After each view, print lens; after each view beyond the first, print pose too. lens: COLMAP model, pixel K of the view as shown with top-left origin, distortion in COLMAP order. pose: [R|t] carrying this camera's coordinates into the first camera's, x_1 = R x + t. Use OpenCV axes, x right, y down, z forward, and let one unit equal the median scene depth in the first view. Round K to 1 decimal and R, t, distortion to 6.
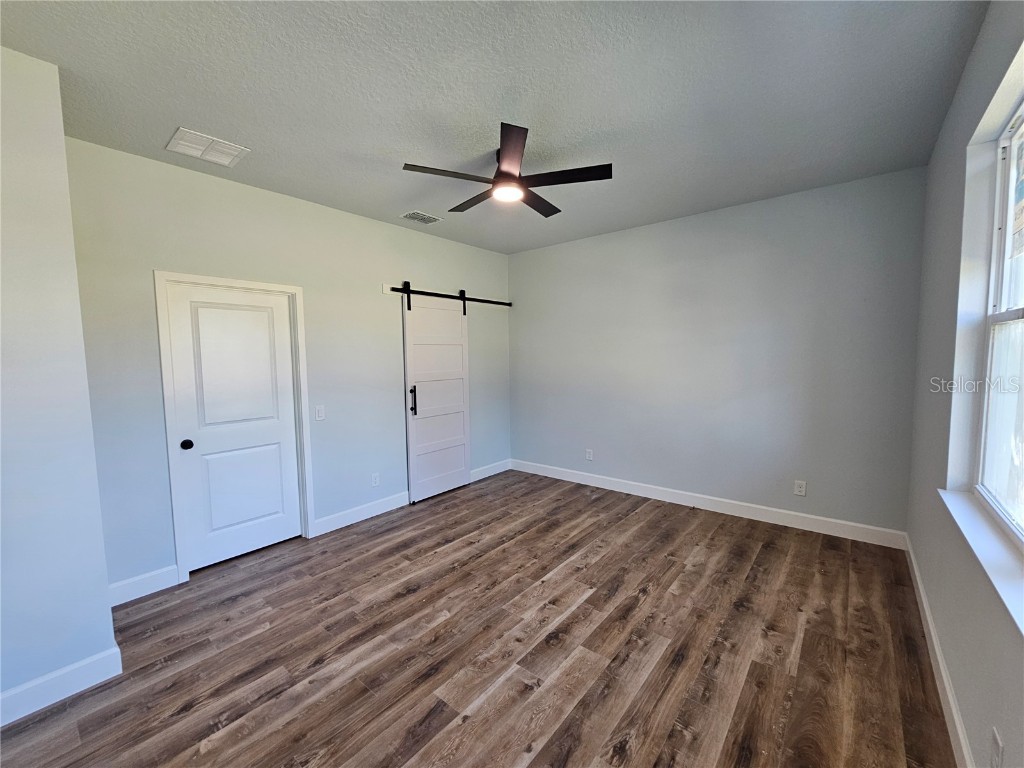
lens RADIAL K [[419.2, 0, 510.8], [0, 419.2, 384.8], [0, 0, 1]] dist [-0.002014, 0.001758]
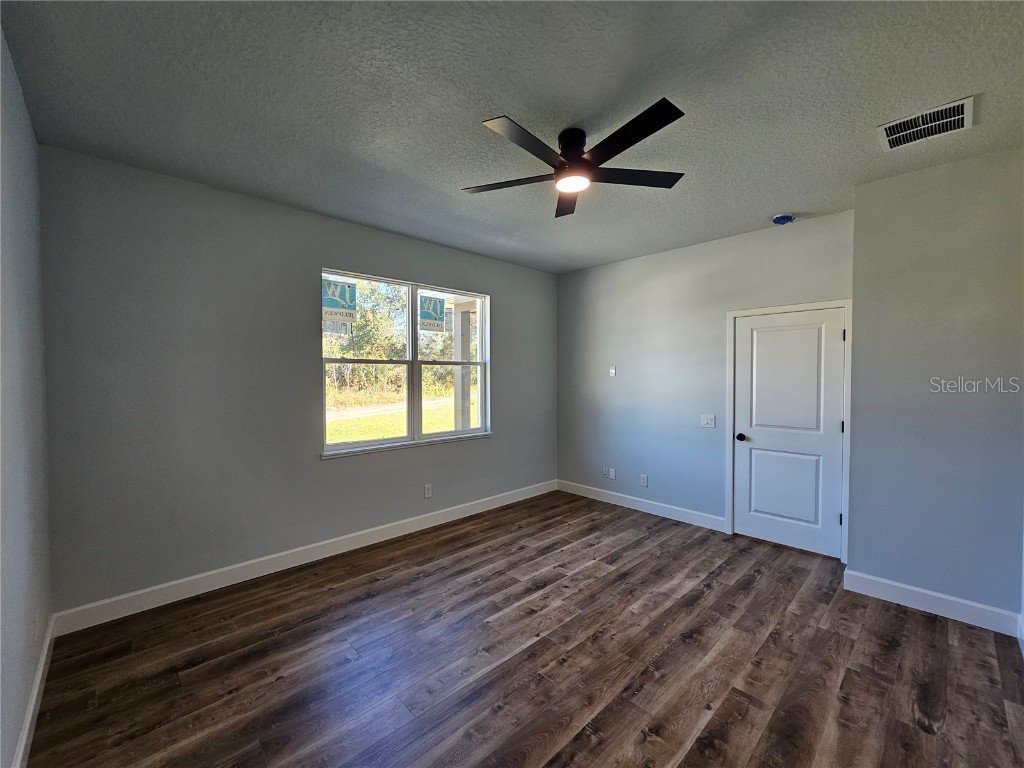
lens RADIAL K [[419.2, 0, 508.4], [0, 419.2, 379.4], [0, 0, 1]] dist [-0.002014, 0.001758]
pose [[-0.992318, 0.015746, 0.122705, 0.025881], [0.025474, 0.996619, 0.078114, -0.146439], [-0.121060, 0.080640, -0.989364, 2.115000]]
